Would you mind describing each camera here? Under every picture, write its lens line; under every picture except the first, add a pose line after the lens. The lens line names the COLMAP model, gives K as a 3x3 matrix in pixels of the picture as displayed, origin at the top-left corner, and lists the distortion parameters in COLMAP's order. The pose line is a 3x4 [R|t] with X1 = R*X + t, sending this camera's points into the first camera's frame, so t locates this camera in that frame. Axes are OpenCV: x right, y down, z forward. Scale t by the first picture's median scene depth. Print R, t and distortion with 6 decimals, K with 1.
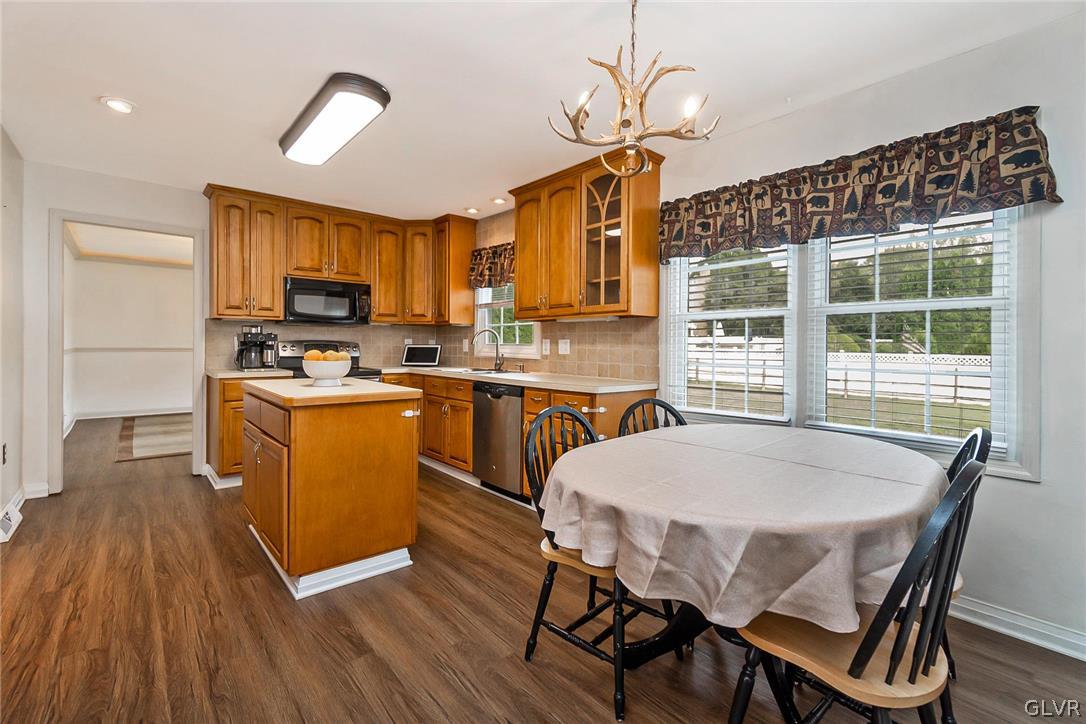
lens RADIAL K [[481.9, 0, 541.4], [0, 481.9, 349.7], [0, 0, 1]] dist [-0.001521, -0.000249]
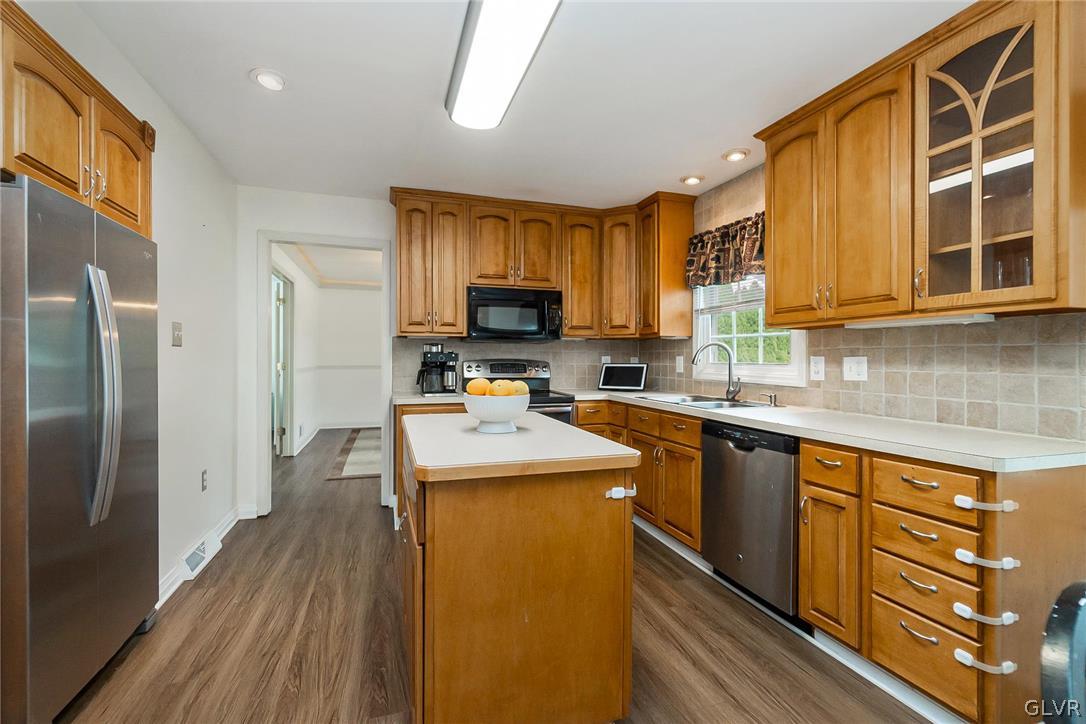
lens RADIAL K [[479.8, 0, 536.7], [0, 479.8, 359.5], [0, 0, 1]] dist [-0.003295, 0.000320]
pose [[0.920105, -0.005364, -0.391635, -0.086410], [0.002090, 0.999959, -0.008786, -0.013059], [0.391666, 0.007266, 0.920079, 0.269722]]
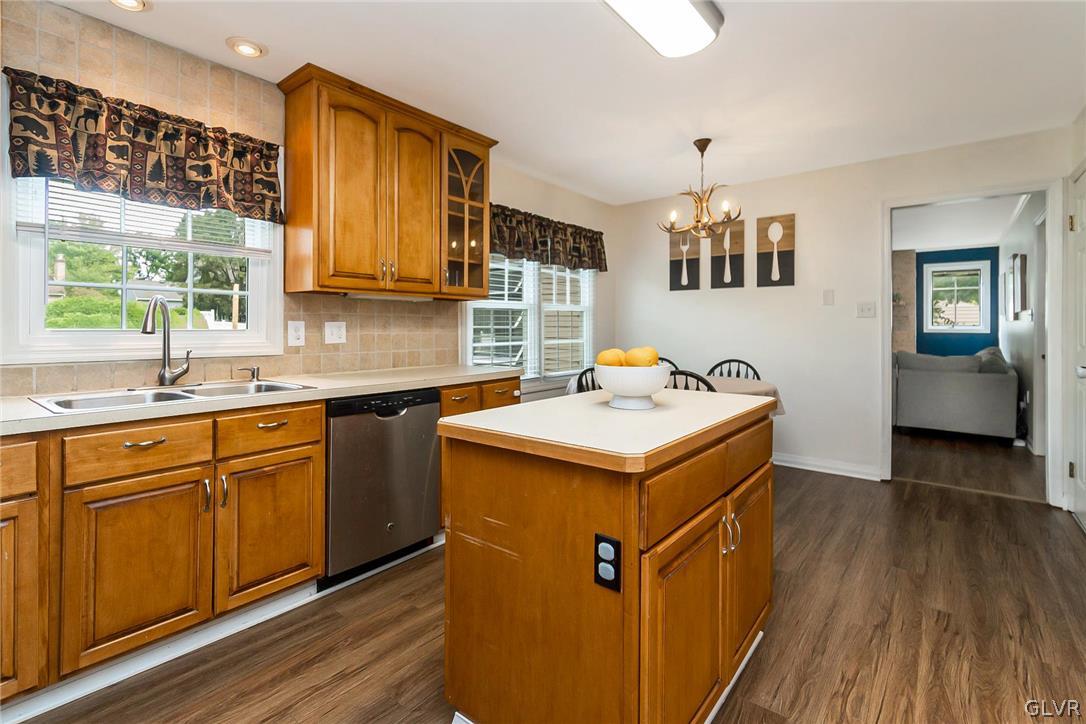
lens RADIAL K [[505.8, 0, 540.6], [0, 505.8, 326.1], [0, 0, 1]] dist [0.000385, 0.000522]
pose [[-0.184217, -0.012021, 0.982812, -0.702222], [0.004042, 0.999907, 0.012987, -0.023043], [-0.982877, 0.006365, -0.184152, 0.828665]]
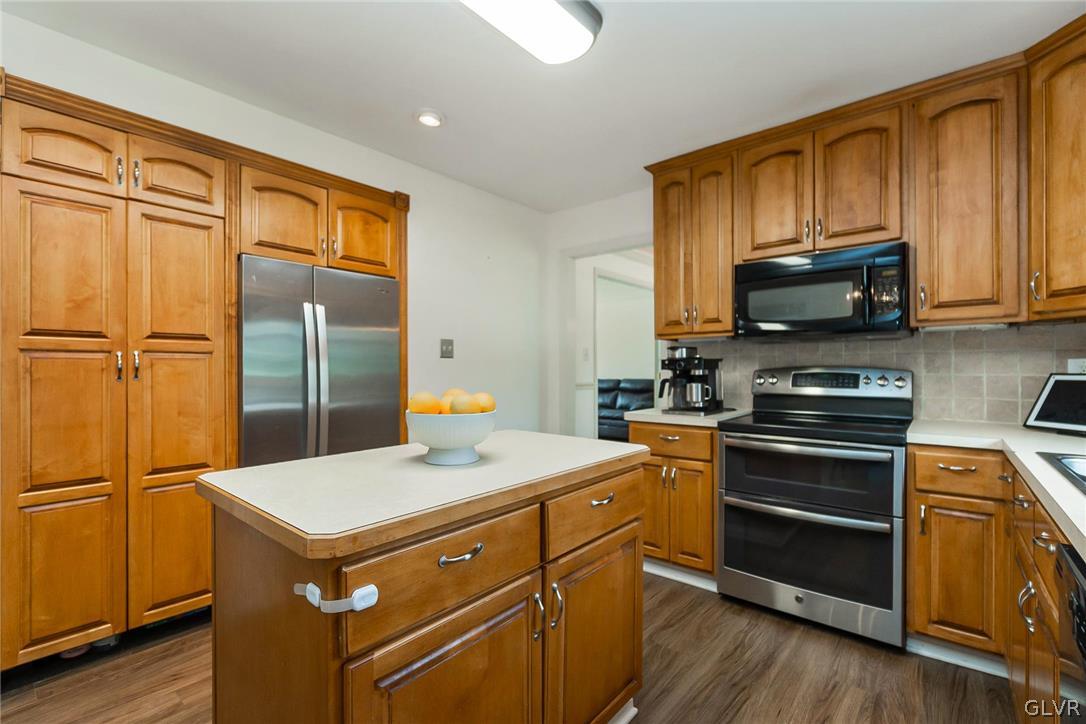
lens RADIAL K [[475.6, 0, 544.3], [0, 475.6, 369.6], [0, 0, 1]] dist [-0.002608, 0.000686]
pose [[0.161580, -0.006584, -0.986838, 0.035169], [-0.001386, 0.999975, -0.006899, -0.013438], [0.986859, 0.002483, 0.161567, 0.687865]]
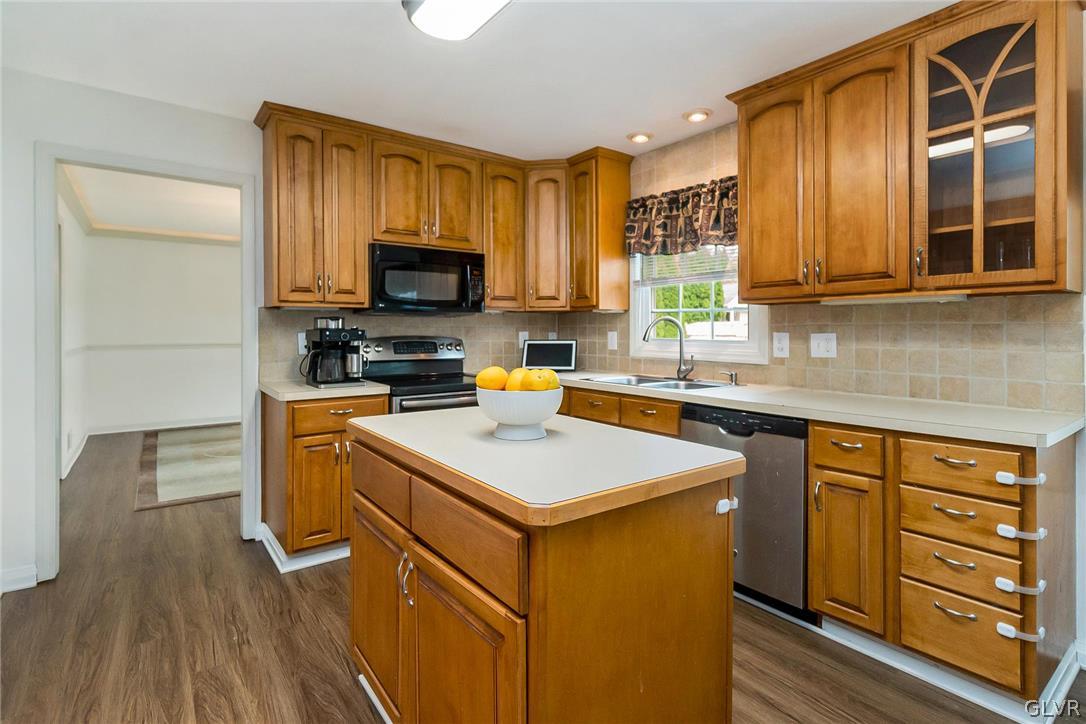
lens RADIAL K [[535.1, 0, 541.7], [0, 535.1, 333.1], [0, 0, 1]] dist [-0.000800, 0.000413]
pose [[0.997150, -0.010631, -0.074691, -0.253693], [0.010313, 0.999936, -0.004641, -0.021697], [0.074736, 0.003857, 0.997196, 0.289879]]
